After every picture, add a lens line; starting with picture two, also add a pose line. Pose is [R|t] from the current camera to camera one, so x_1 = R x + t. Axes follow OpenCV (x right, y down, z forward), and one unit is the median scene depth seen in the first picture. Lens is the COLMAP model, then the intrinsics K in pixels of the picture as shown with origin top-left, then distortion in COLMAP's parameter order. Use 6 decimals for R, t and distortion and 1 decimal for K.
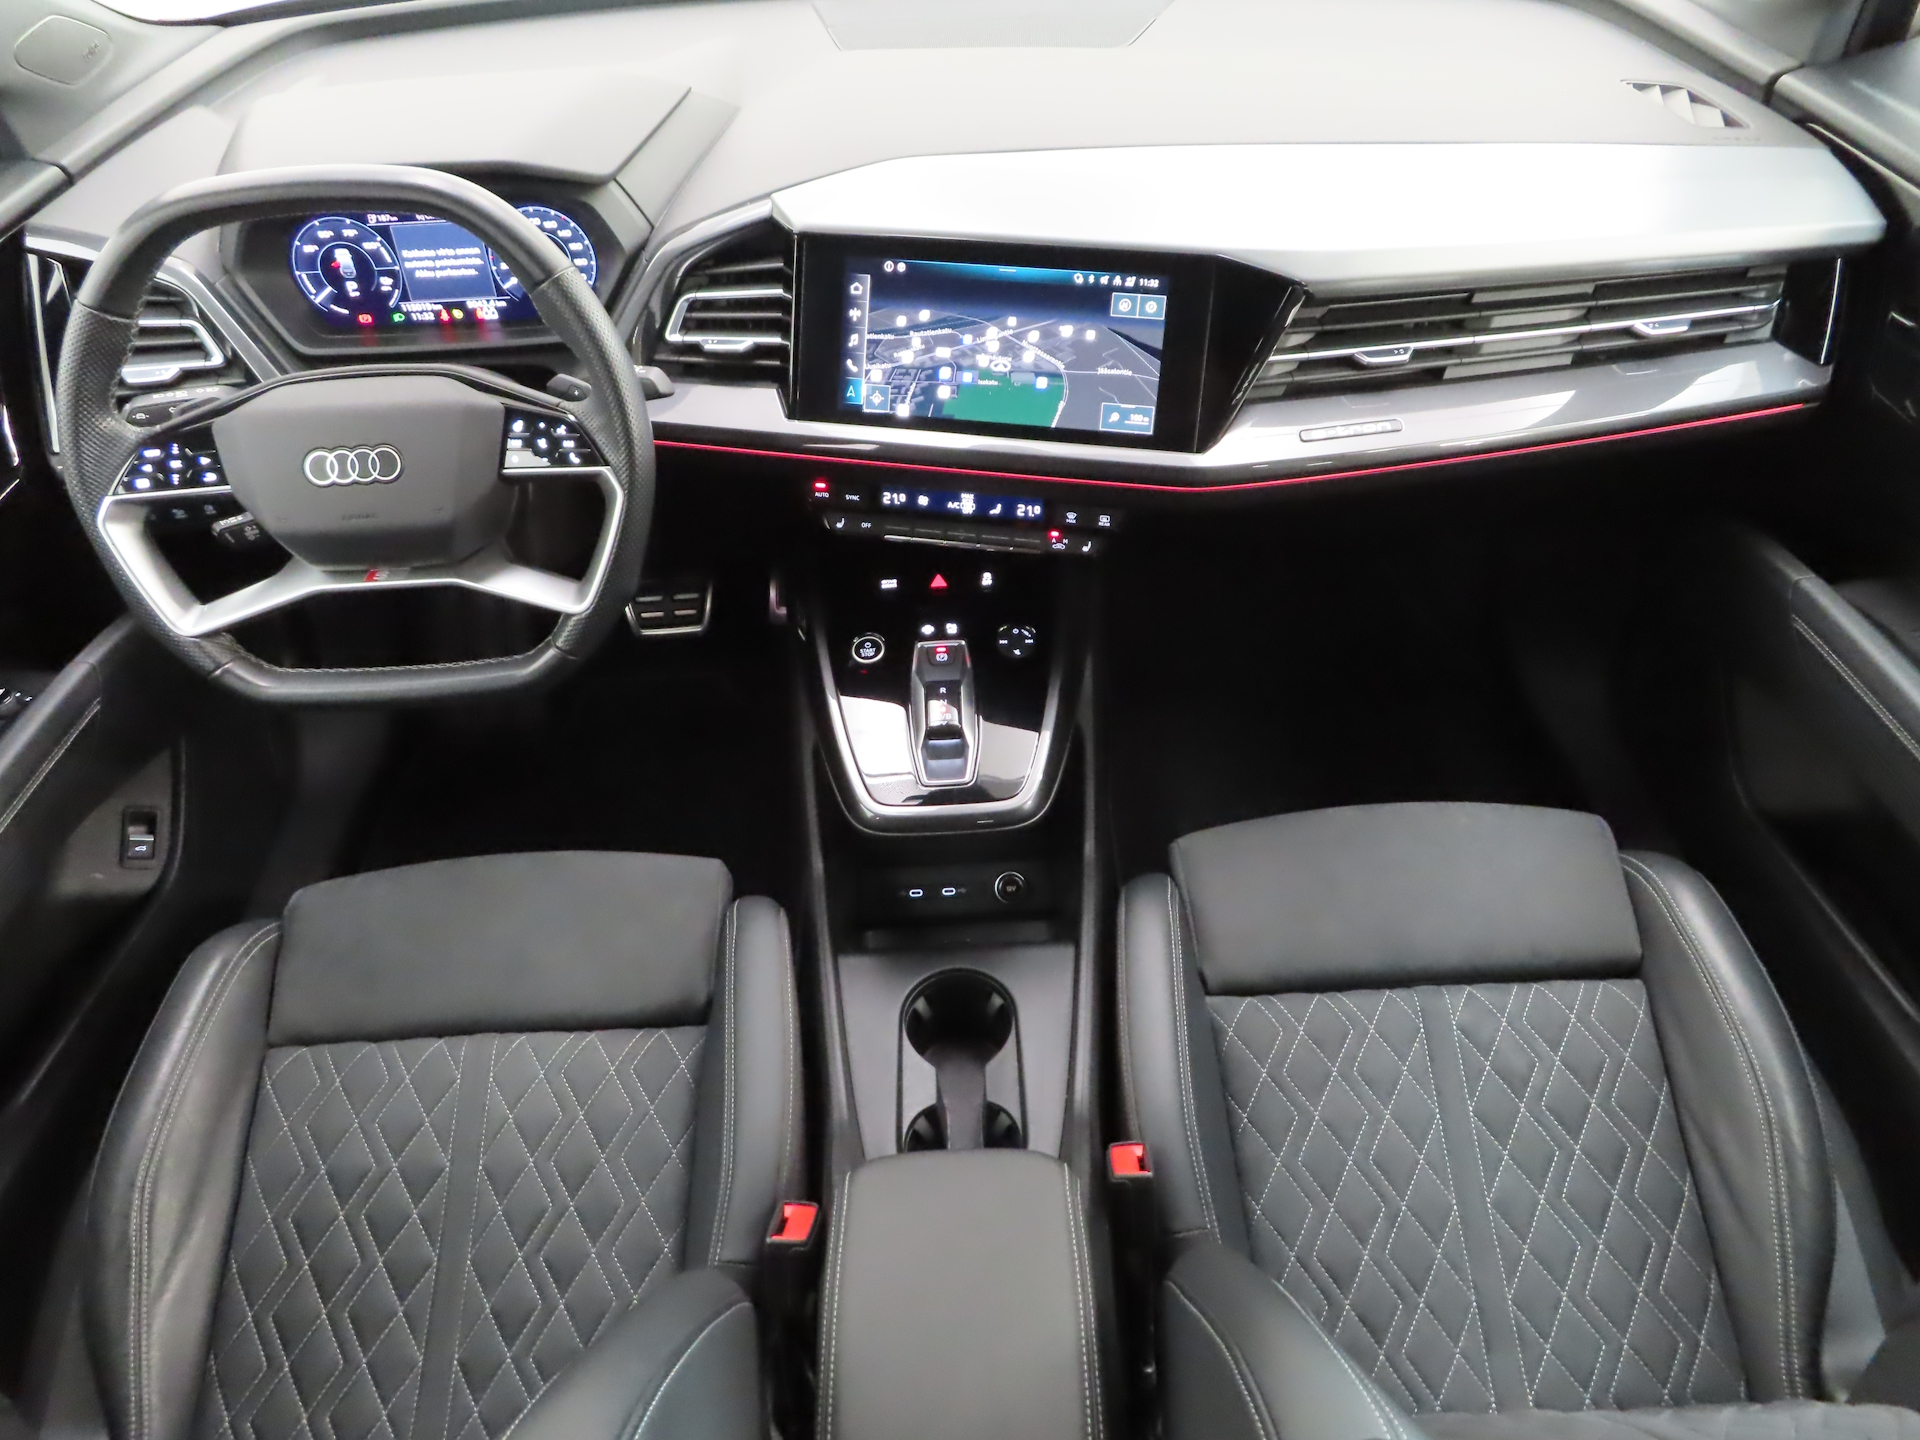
lens RADIAL K [[1413.5, 0, 953.4], [0, 1413.5, 723.4], [0, 0, 1]] dist [-0.002900, 0.013774]
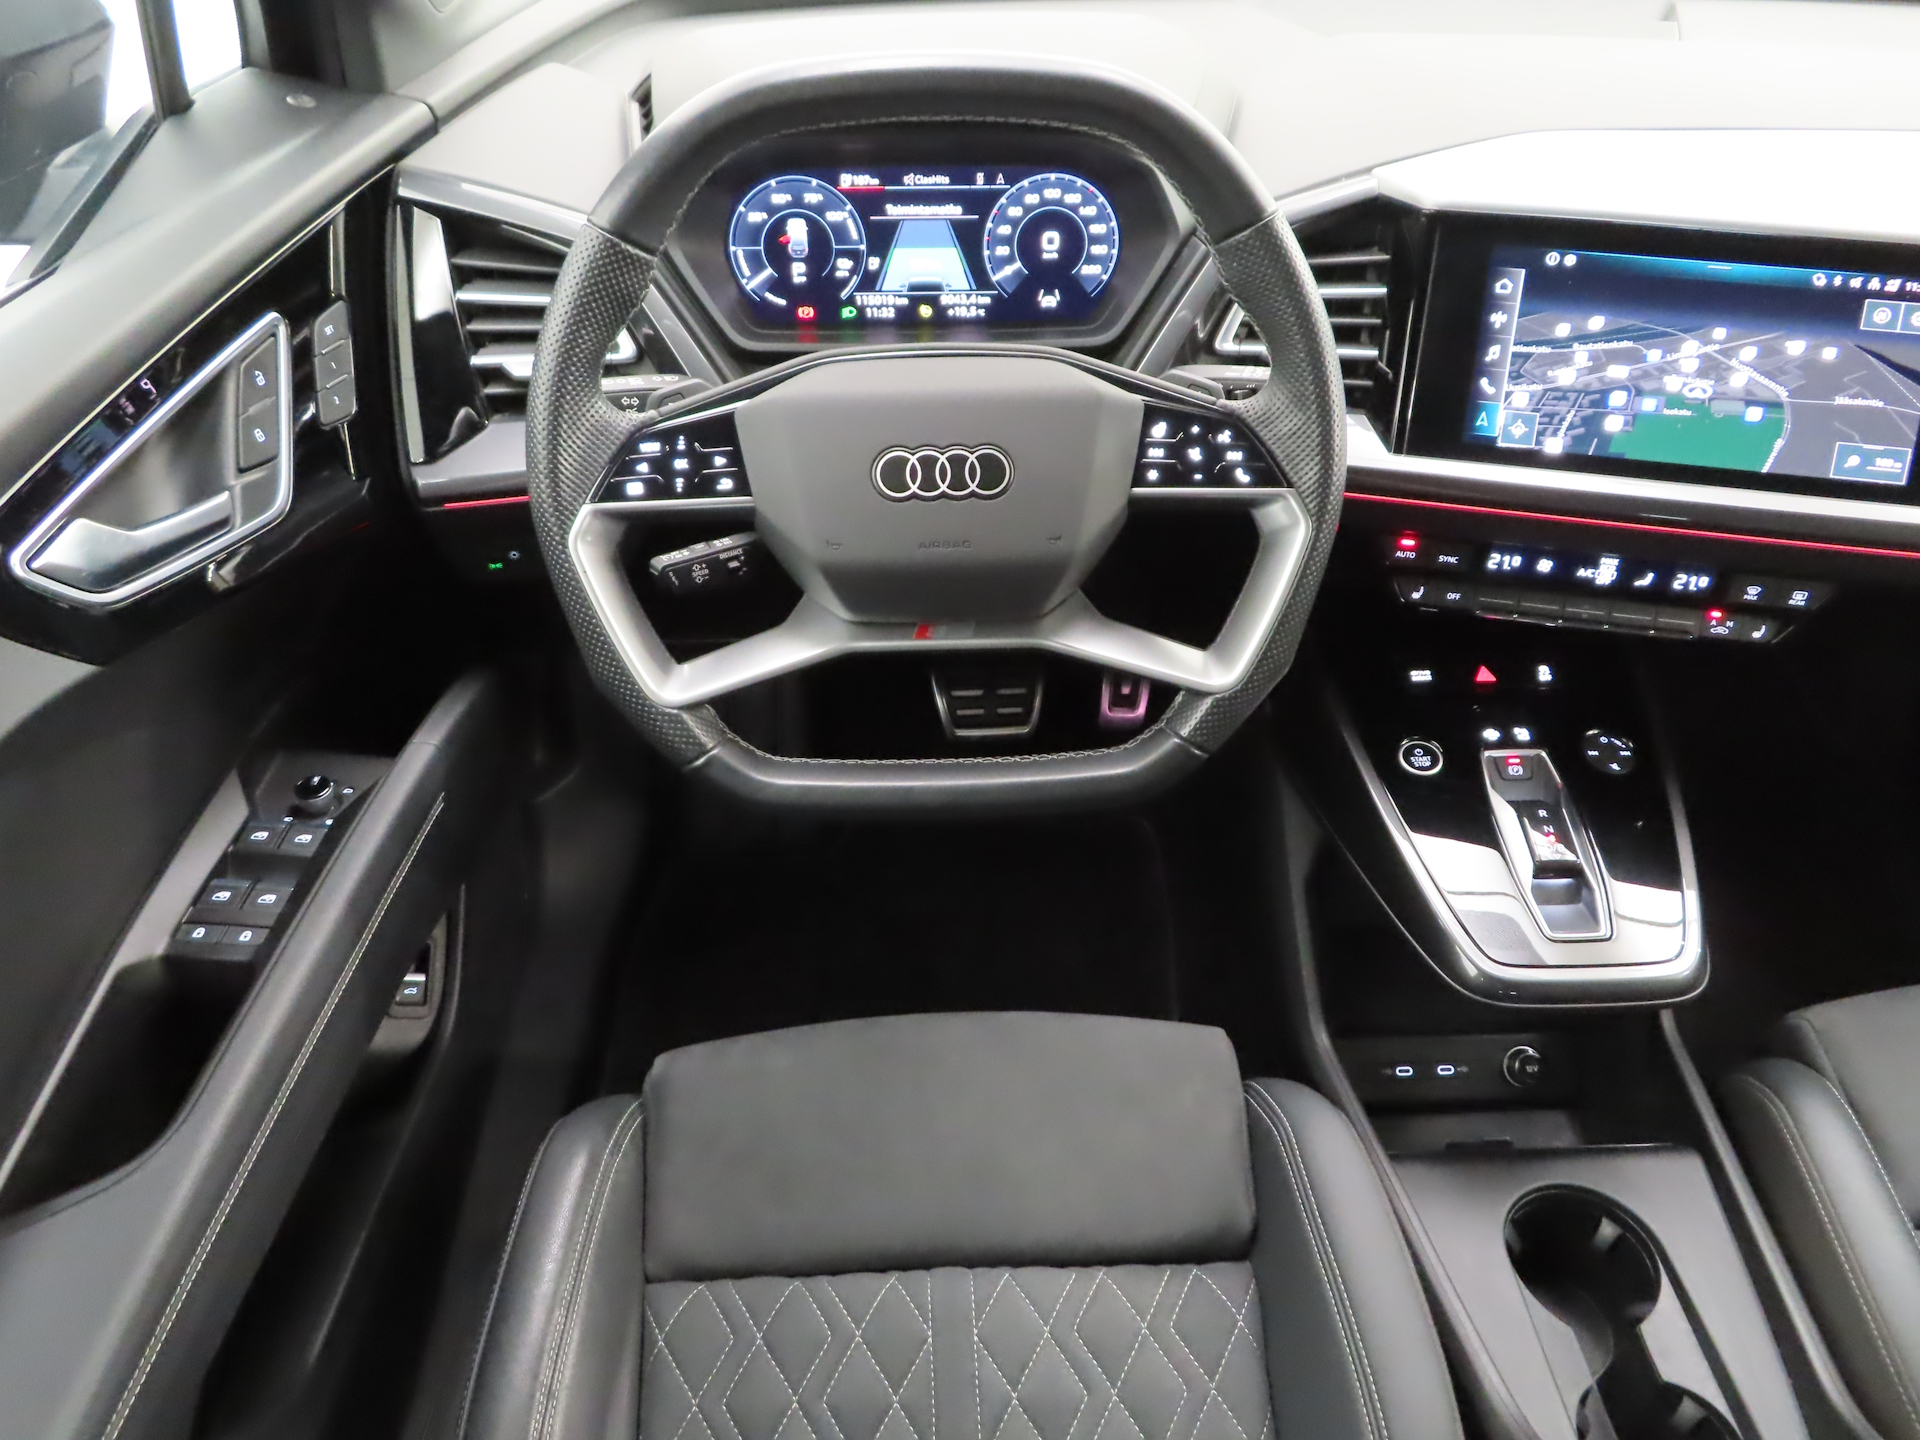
lens RADIAL K [[1413.5, 0, 969.4], [0, 1413.5, 720.8], [0, 0, 1]] dist [-0.002900, 0.013774]
pose [[0.998873, 0.030339, 0.036502, -0.363819], [-0.026988, 0.995663, -0.089034, 0.003479], [-0.039044, 0.087948, 0.995360, 0.255974]]
